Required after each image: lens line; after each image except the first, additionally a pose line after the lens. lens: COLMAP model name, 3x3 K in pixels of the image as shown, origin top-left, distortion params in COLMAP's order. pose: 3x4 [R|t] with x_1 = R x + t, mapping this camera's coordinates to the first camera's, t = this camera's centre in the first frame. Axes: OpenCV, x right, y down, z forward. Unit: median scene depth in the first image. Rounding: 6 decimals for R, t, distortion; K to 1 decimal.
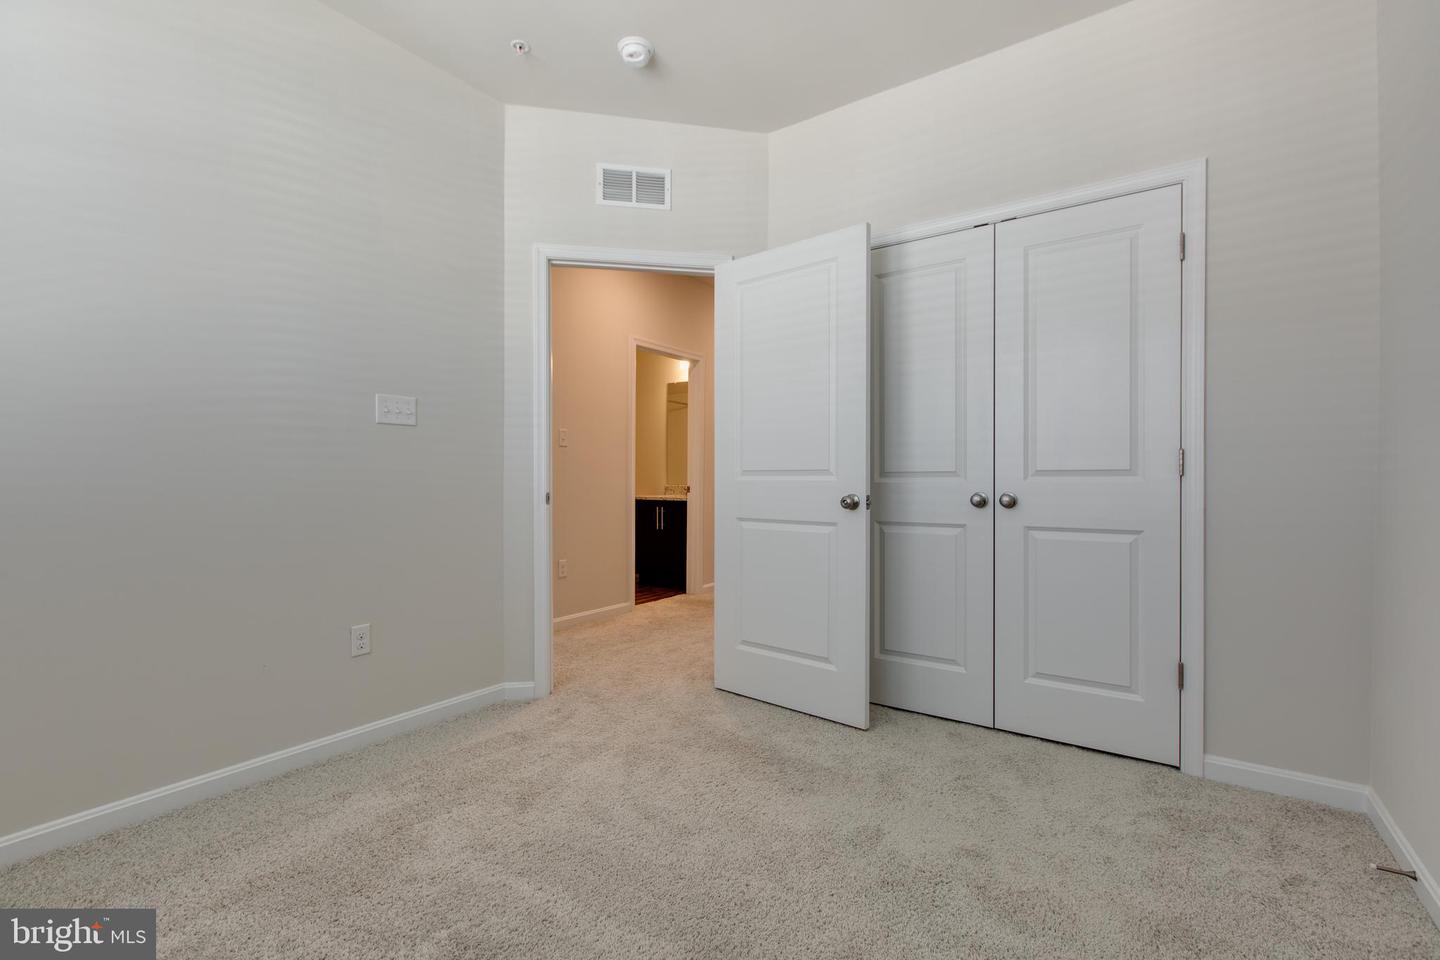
lens RADIAL K [[627.5, 0, 714.7], [0, 627.5, 481.3], [0, 0, 1]] dist [-0.000897, -0.000270]
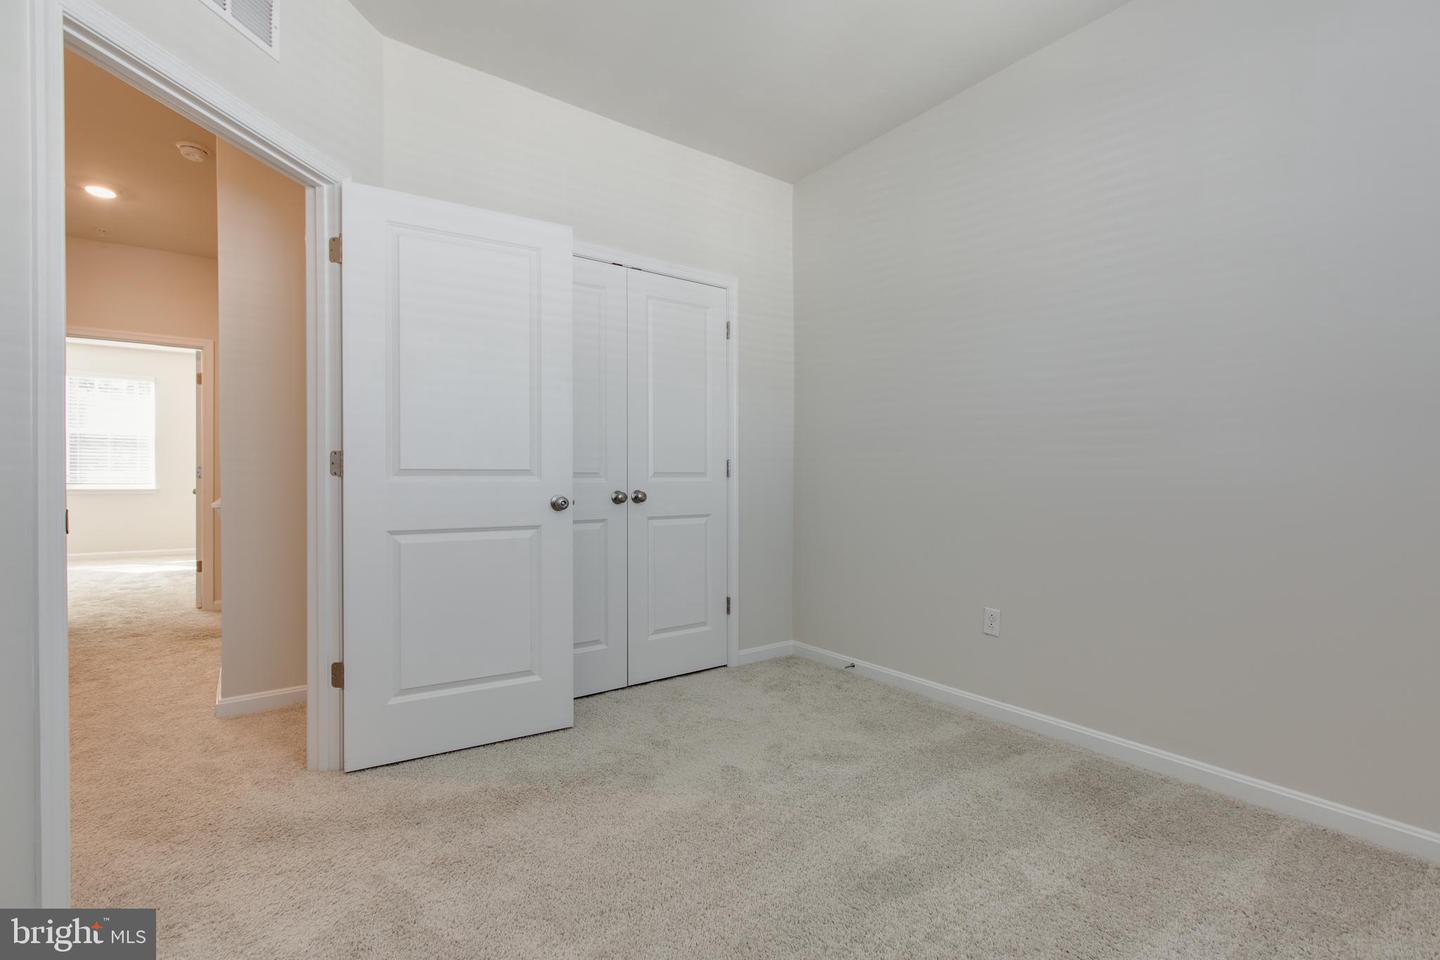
lens RADIAL K [[627.5, 0, 714.7], [0, 627.5, 481.3], [0, 0, 1]] dist [-0.000897, -0.000270]
pose [[0.335831, -0.003689, 0.941915, -0.646123], [0.005756, 0.999982, 0.001864, -0.001088], [-0.941905, 0.004795, 0.335846, 0.447173]]
